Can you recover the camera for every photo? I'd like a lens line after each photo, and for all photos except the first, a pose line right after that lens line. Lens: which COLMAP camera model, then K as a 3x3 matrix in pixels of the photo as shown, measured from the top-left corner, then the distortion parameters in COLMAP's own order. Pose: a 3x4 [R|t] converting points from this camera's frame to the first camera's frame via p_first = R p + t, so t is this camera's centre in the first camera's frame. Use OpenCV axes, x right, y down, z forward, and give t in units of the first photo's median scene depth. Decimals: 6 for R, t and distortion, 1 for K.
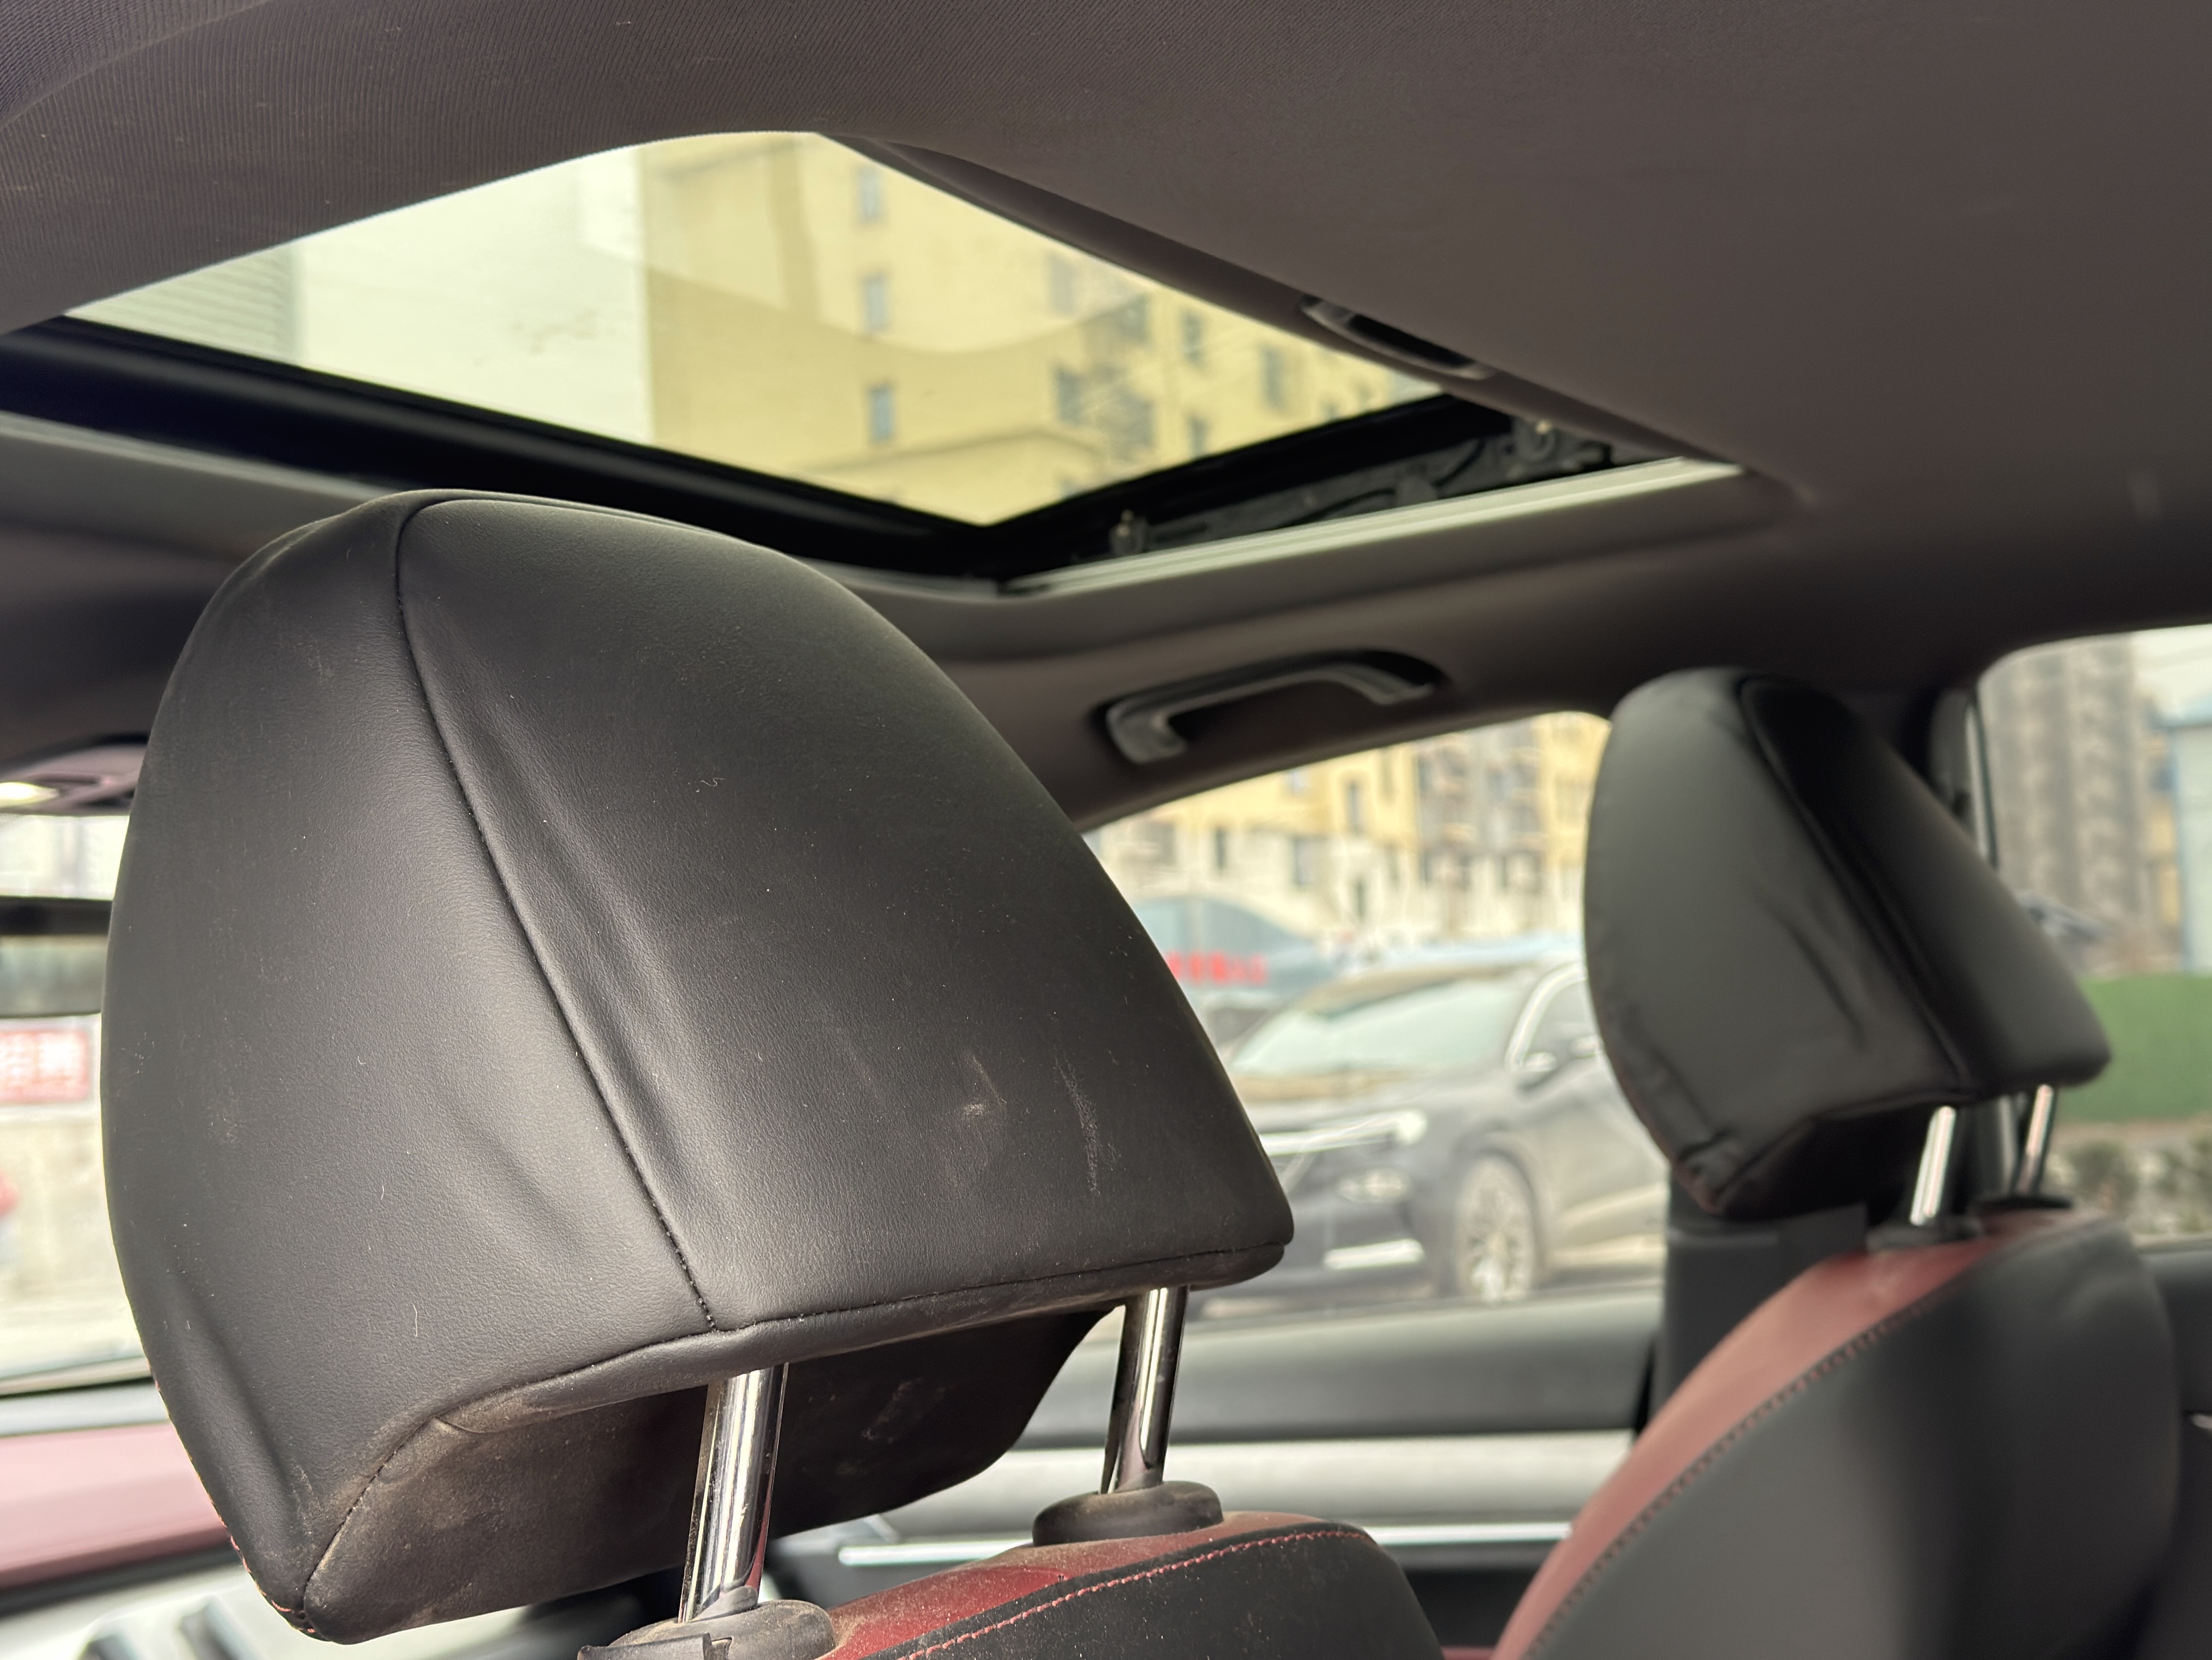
lens RADIAL K [[2882.6, 0, 1106.0], [0, 2882.6, 830.0], [0, 0, 1]] dist [0.086272, -0.011034]
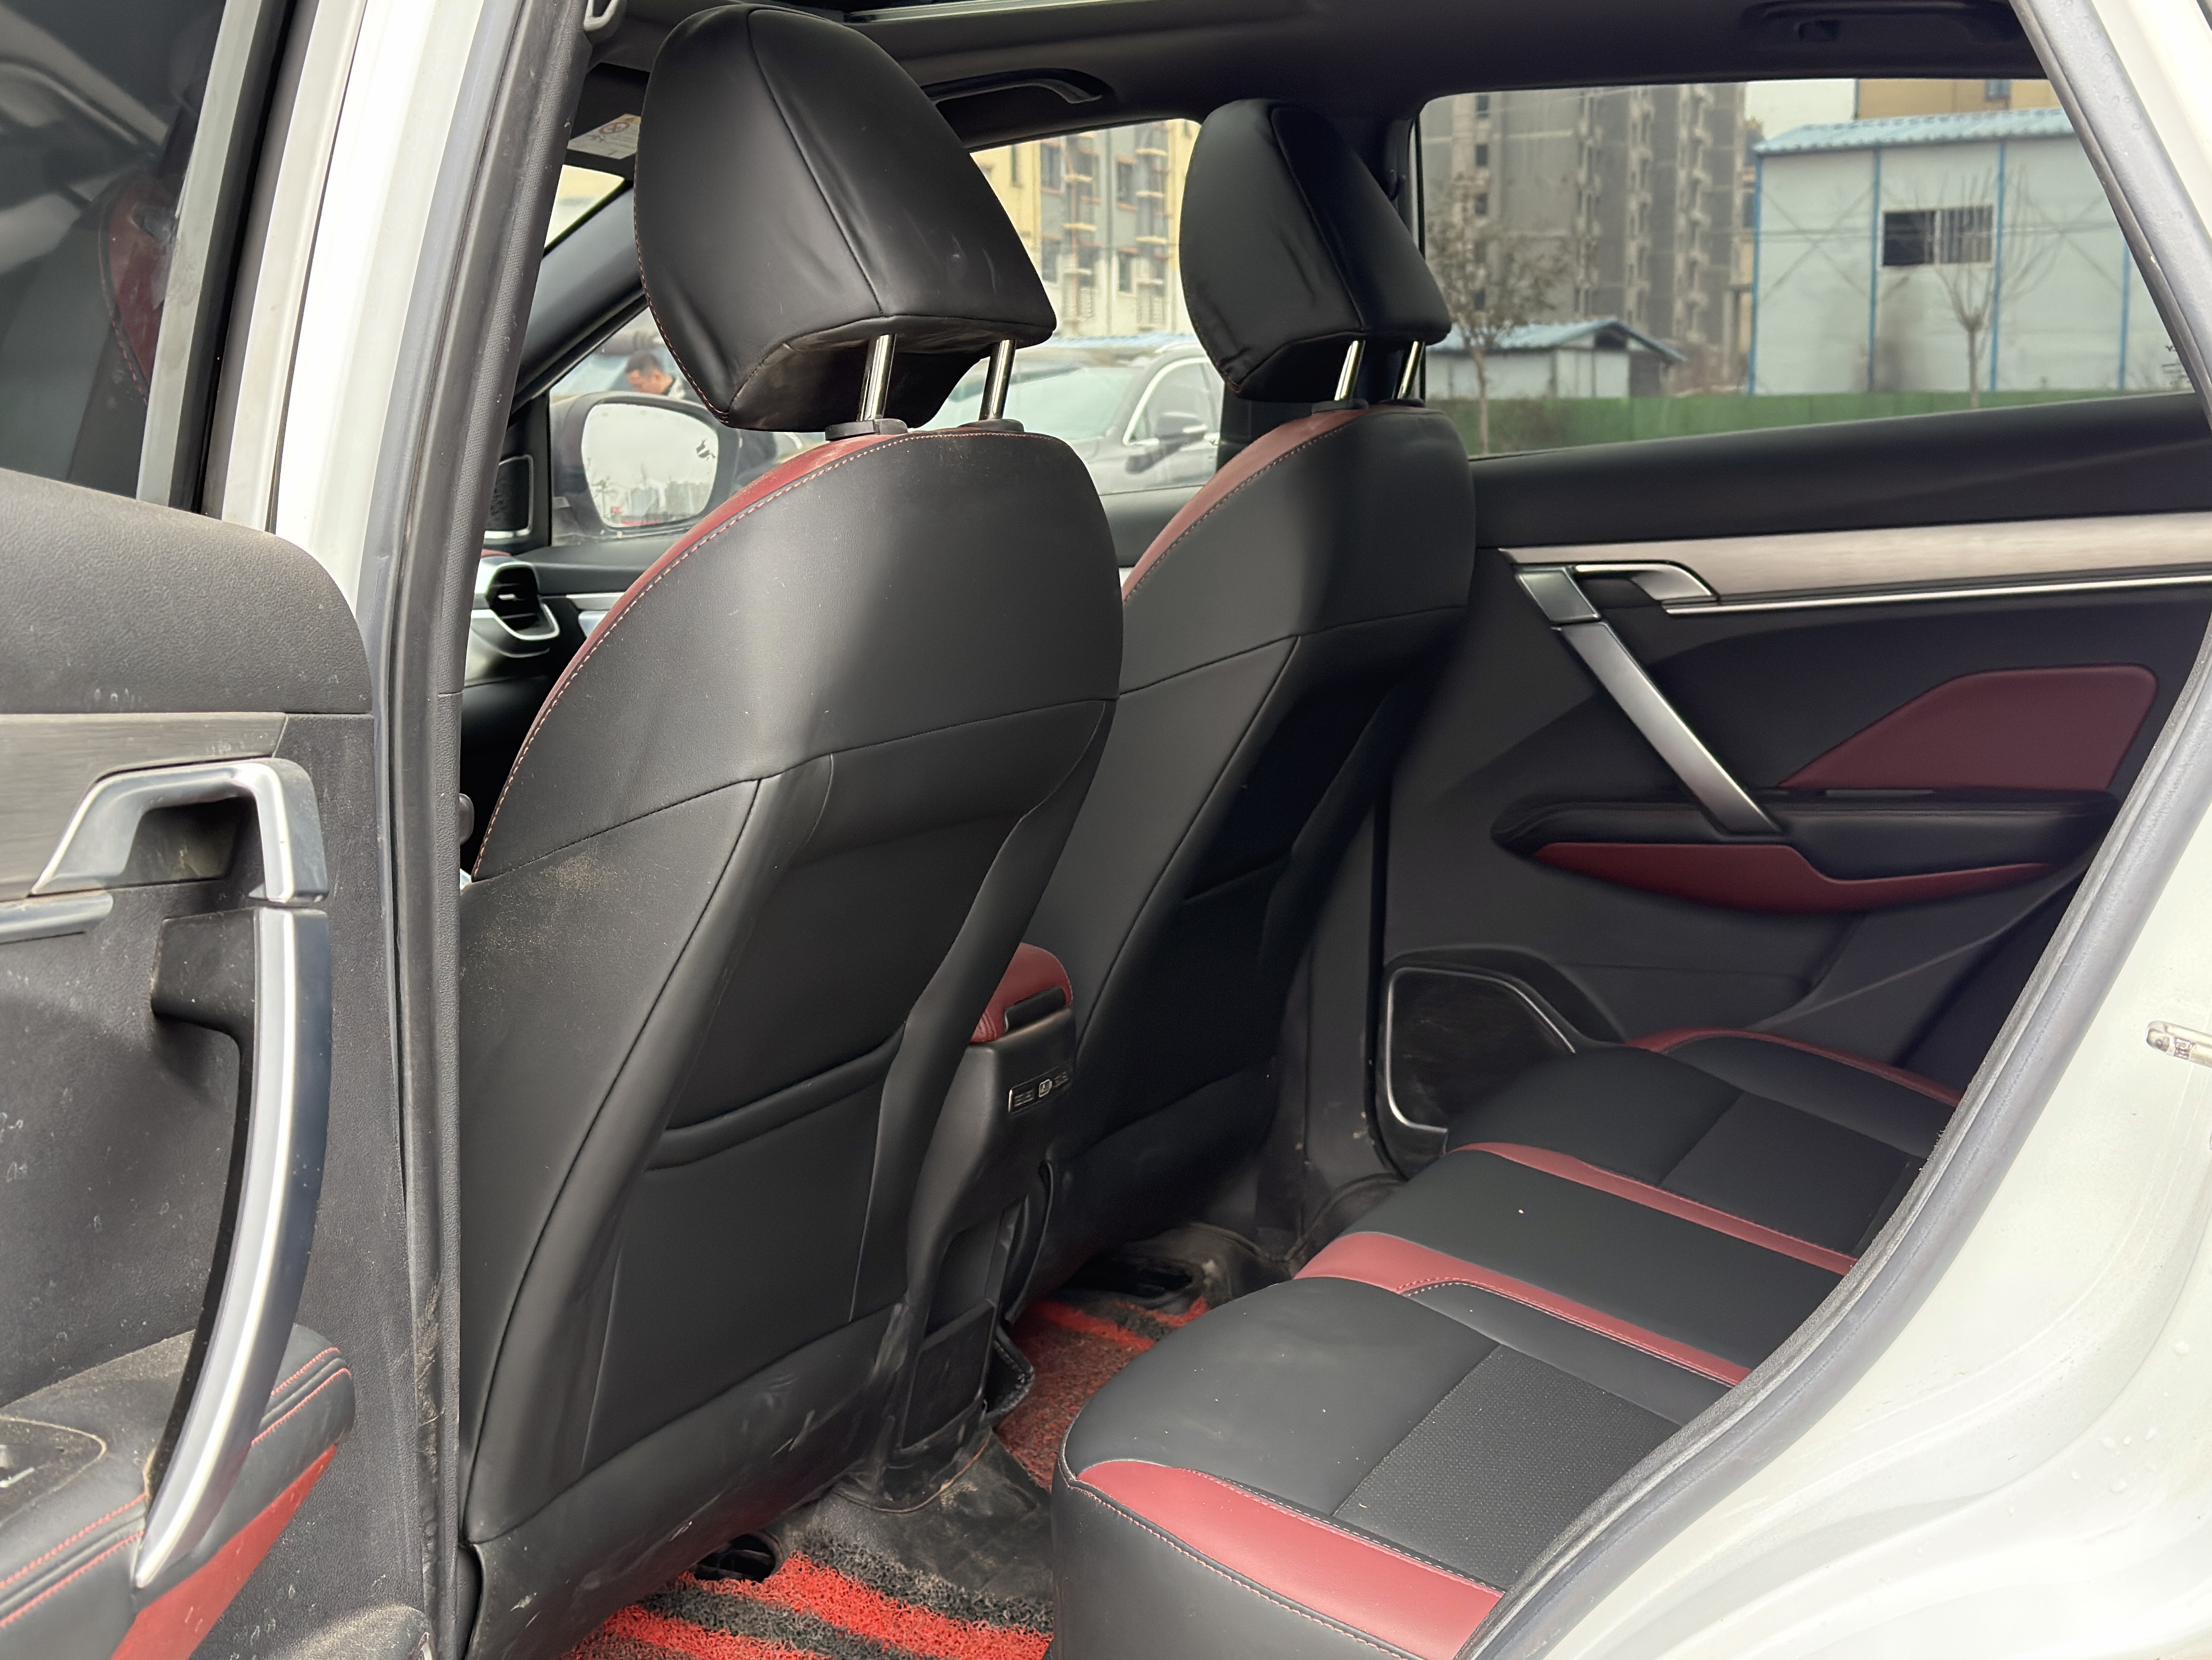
lens RADIAL K [[2866.5, 0, 1041.0], [0, 2866.5, 833.6], [0, 0, 1]] dist [0.156429, -0.021910]
pose [[0.992492, 0.034881, 0.117229, -0.136276], [-0.058625, 0.976863, 0.205672, 0.031477], [-0.107342, -0.211000, 0.971574, -0.924017]]
